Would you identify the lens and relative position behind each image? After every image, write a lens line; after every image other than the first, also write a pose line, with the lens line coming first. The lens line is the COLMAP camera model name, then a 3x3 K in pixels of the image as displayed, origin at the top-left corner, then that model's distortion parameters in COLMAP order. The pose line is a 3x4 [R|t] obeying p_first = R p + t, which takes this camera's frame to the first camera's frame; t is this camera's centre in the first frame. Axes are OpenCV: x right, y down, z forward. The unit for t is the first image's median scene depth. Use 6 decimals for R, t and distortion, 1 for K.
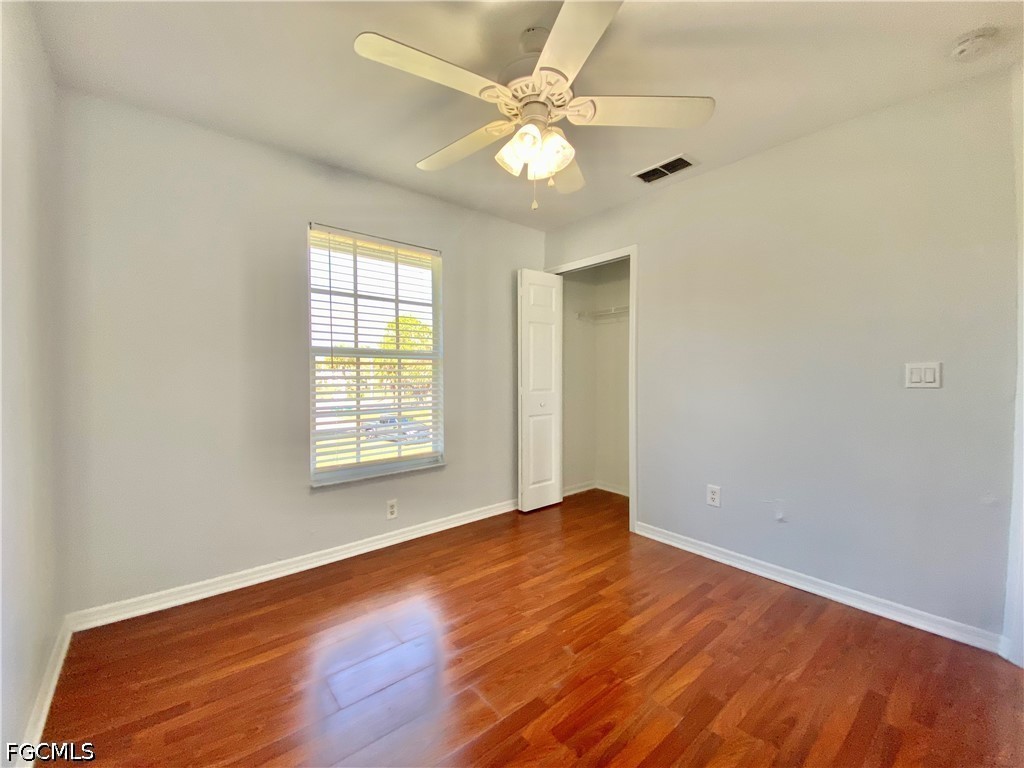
lens RADIAL K [[420.1, 0, 506.4], [0, 420.1, 383.2], [0, 0, 1]] dist [0.006203, -0.009754]
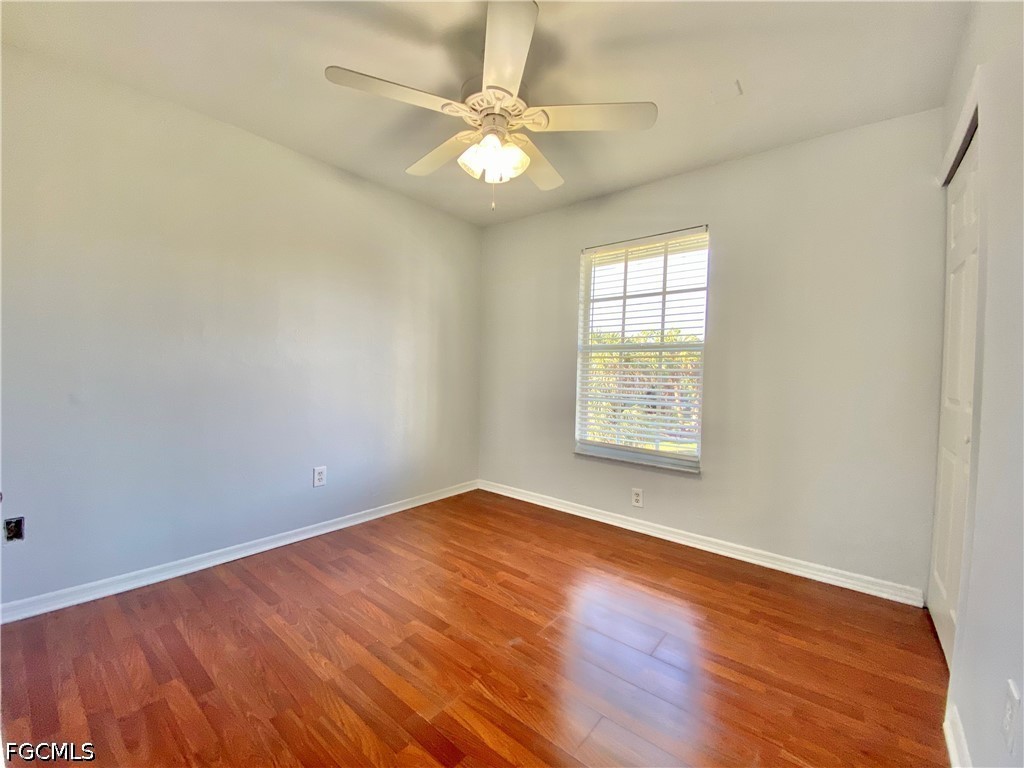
lens RADIAL K [[420.1, 0, 502.9], [0, 420.1, 378.0], [0, 0, 1]] dist [0.006203, -0.009754]
pose [[0.148527, 0.021638, -0.988672, 0.701010], [-0.035856, 0.999221, 0.016483, 0.000976], [0.988258, 0.033002, 0.149187, 0.510278]]
